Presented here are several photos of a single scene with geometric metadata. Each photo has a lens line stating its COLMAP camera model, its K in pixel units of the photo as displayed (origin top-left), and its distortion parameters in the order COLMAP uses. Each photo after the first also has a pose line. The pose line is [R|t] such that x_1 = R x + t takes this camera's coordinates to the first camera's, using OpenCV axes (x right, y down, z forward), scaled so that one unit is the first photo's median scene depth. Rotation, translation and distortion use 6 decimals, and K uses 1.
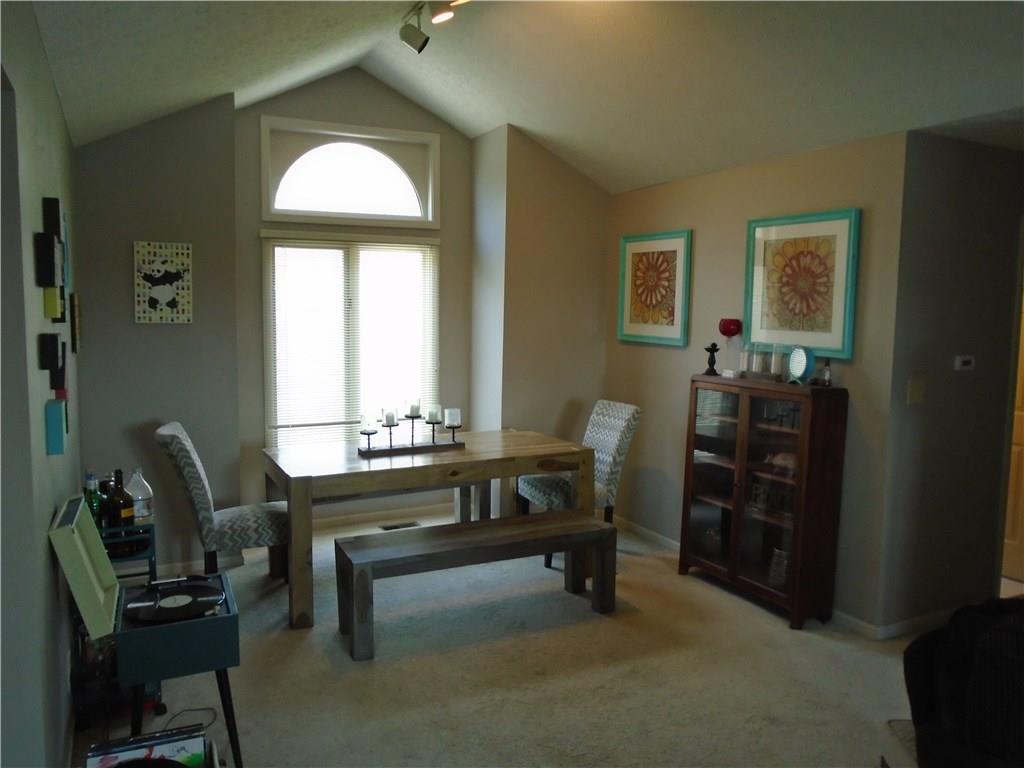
lens RADIAL K [[785.4, 0, 511.7], [0, 785.4, 385.2], [0, 0, 1]] dist [-0.015849, 0.003412]
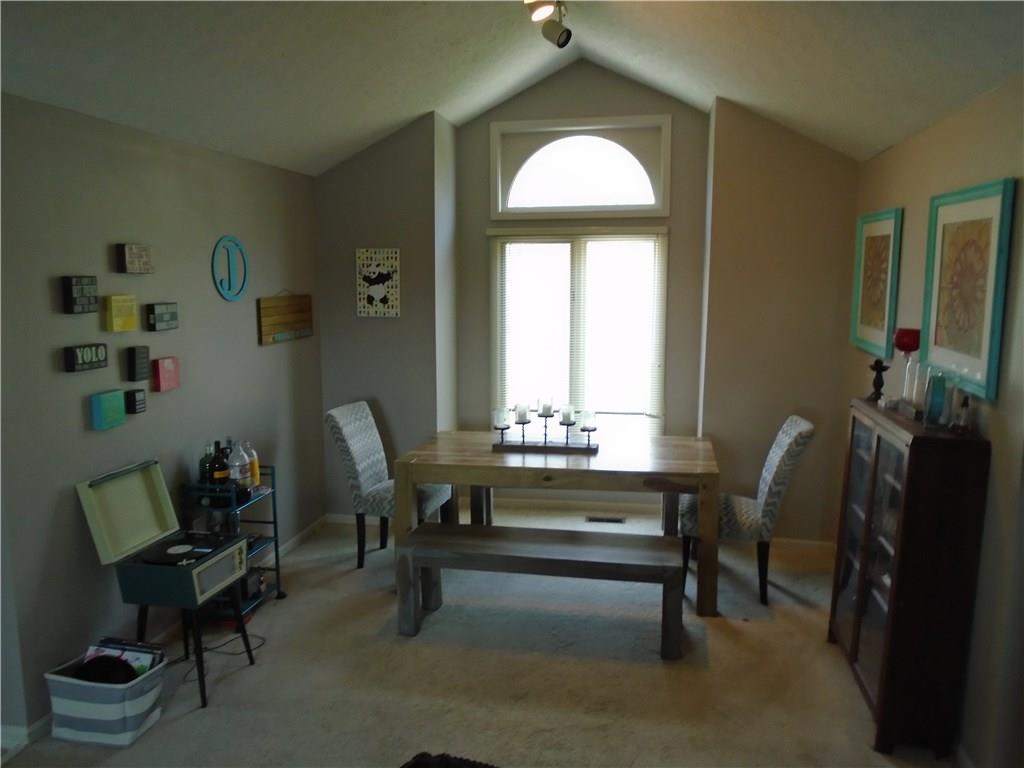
lens RADIAL K [[785.4, 0, 507.5], [0, 785.4, 384.5], [0, 0, 1]] dist [-0.015849, 0.003412]
pose [[0.795421, 0.075707, -0.601310, 0.436546], [-0.049491, 0.996967, 0.060055, -0.057906], [0.604033, -0.018010, 0.796756, 0.168191]]
